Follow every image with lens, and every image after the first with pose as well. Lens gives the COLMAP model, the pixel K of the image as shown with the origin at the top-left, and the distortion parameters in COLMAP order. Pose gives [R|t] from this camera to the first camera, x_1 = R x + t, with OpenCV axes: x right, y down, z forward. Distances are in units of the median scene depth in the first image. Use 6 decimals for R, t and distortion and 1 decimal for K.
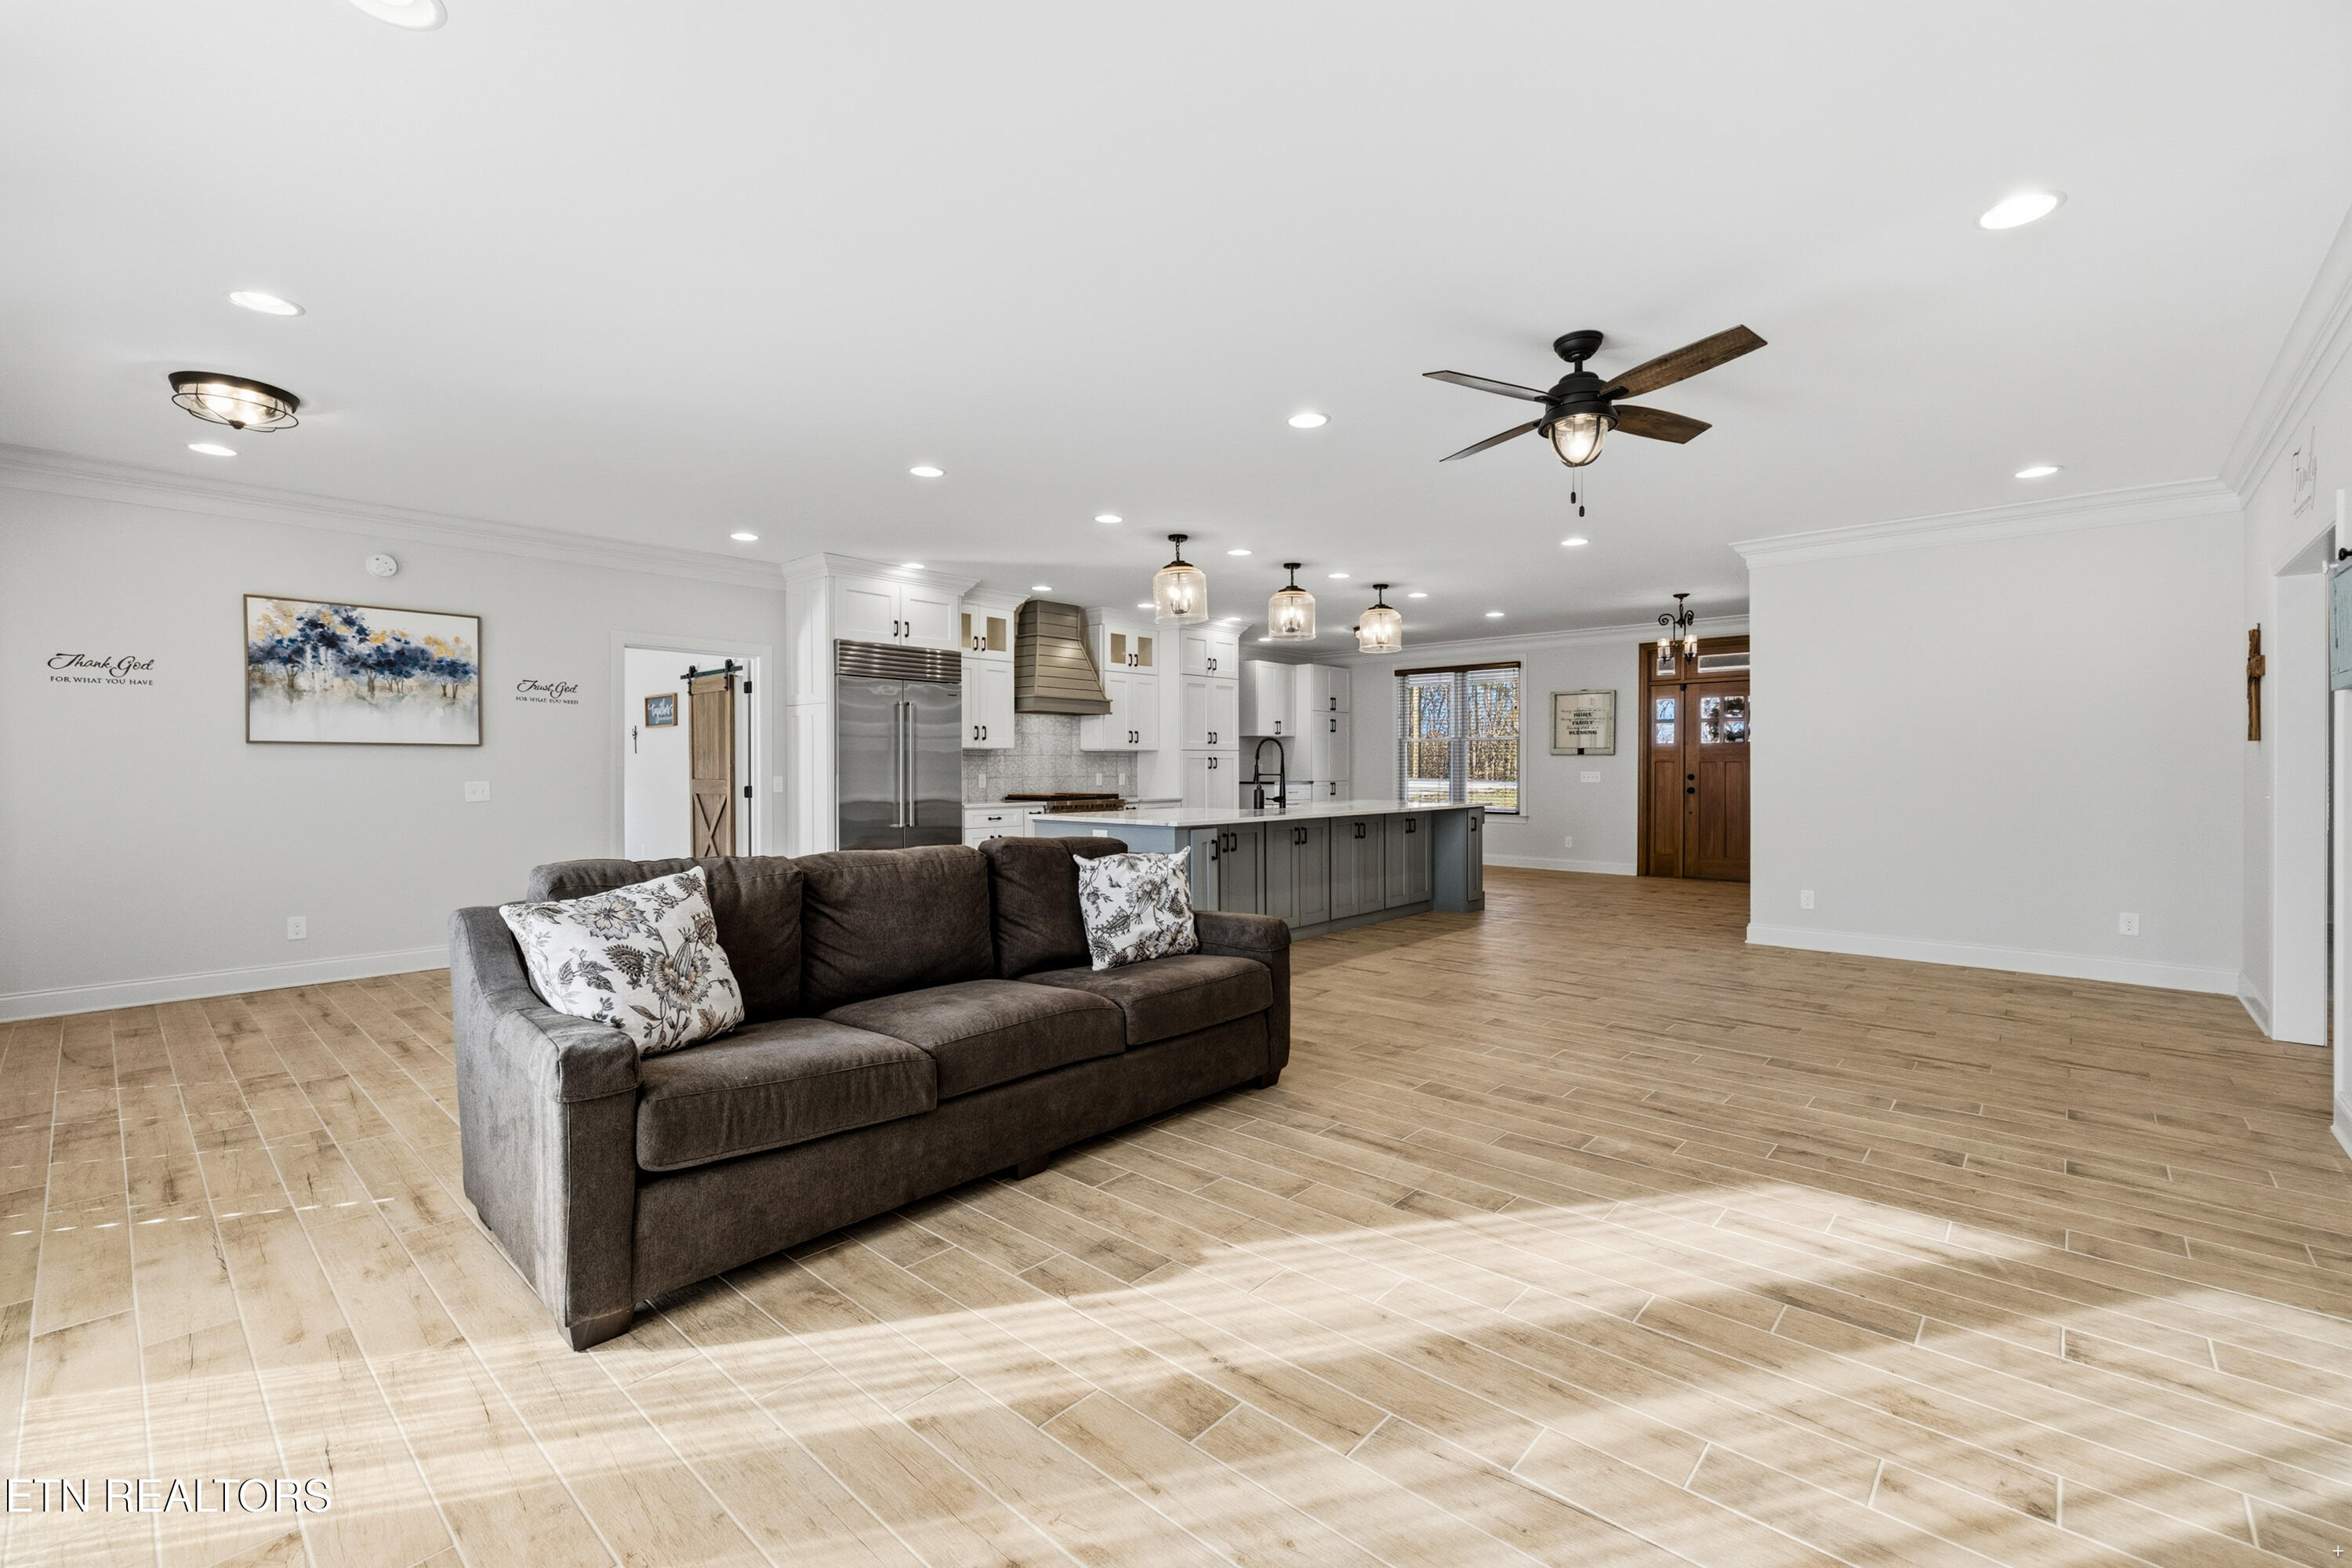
lens RADIAL K [[988.3, 0, 1177.6], [0, 988.3, 771.0], [0, 0, 1]] dist [-0.001575, -0.000193]
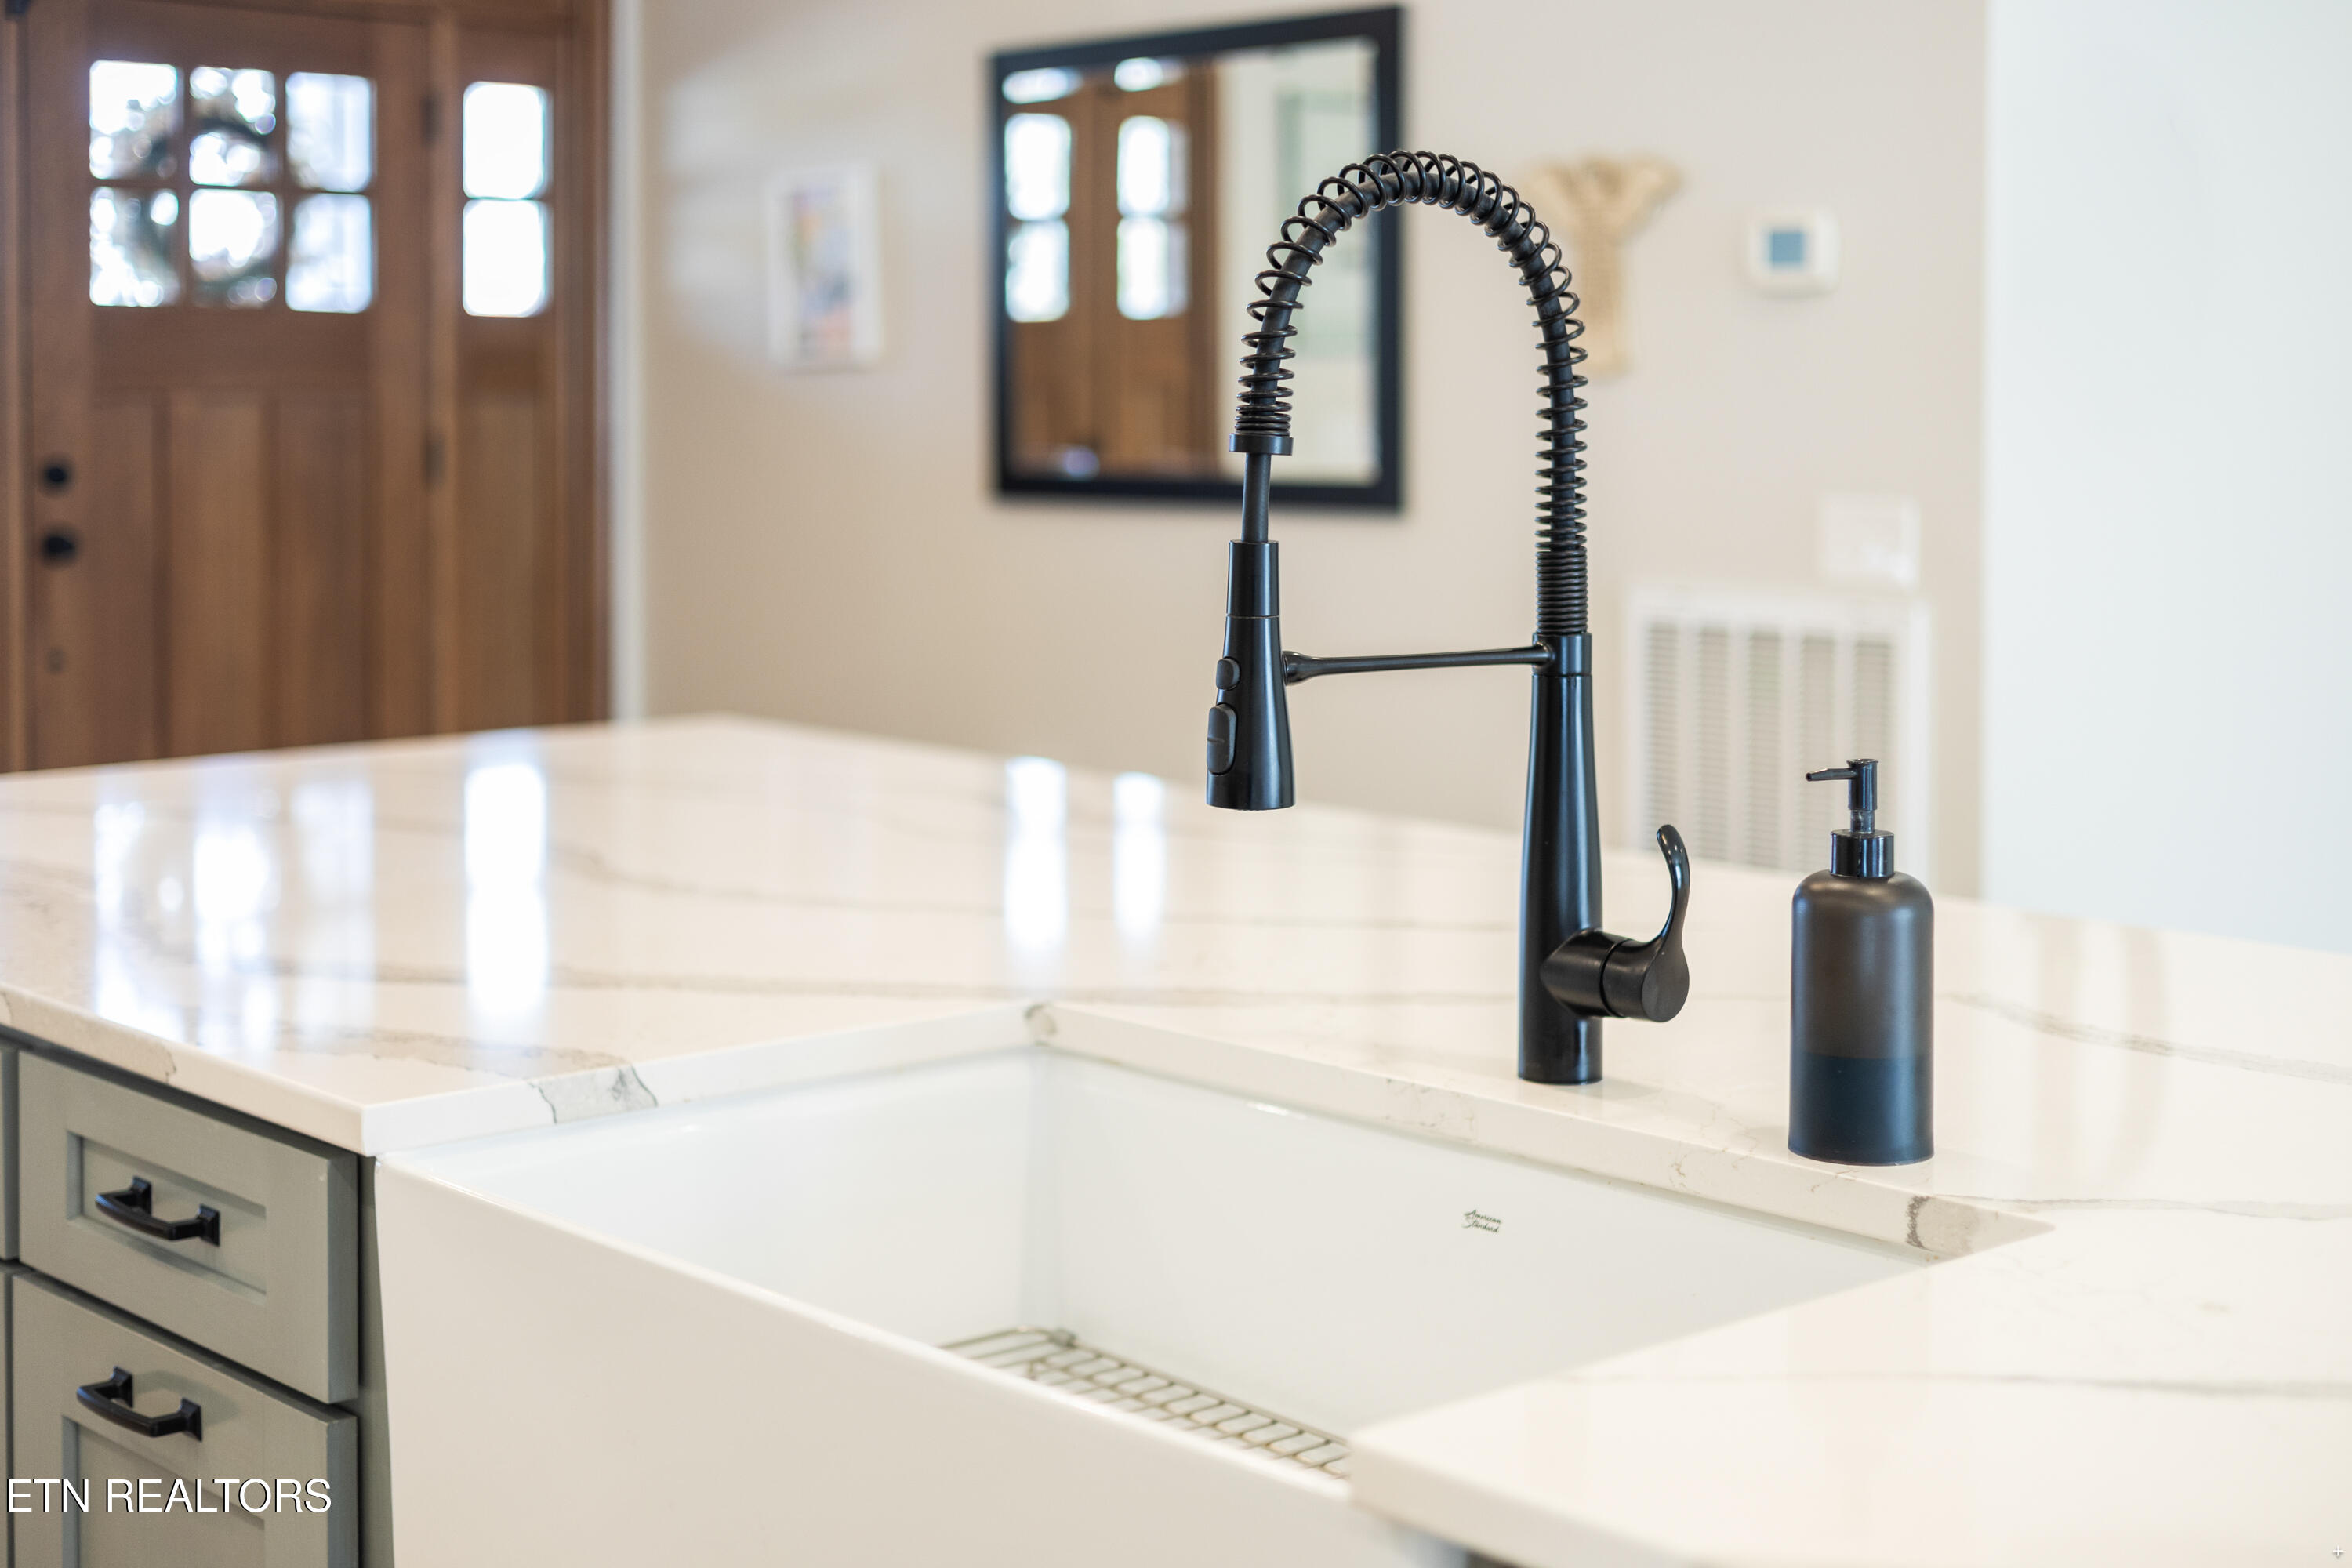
lens RADIAL K [[3389.0, 0, 1175.5], [0, 3389.0, 783.2], [0, 0, 1]] dist [-0.004883, 0.000000]
pose [[0.095913, -0.117595, 0.988419, -0.134027], [-0.003379, 0.992953, 0.118462, -0.014795], [-0.995384, -0.014702, 0.094840, 0.793423]]
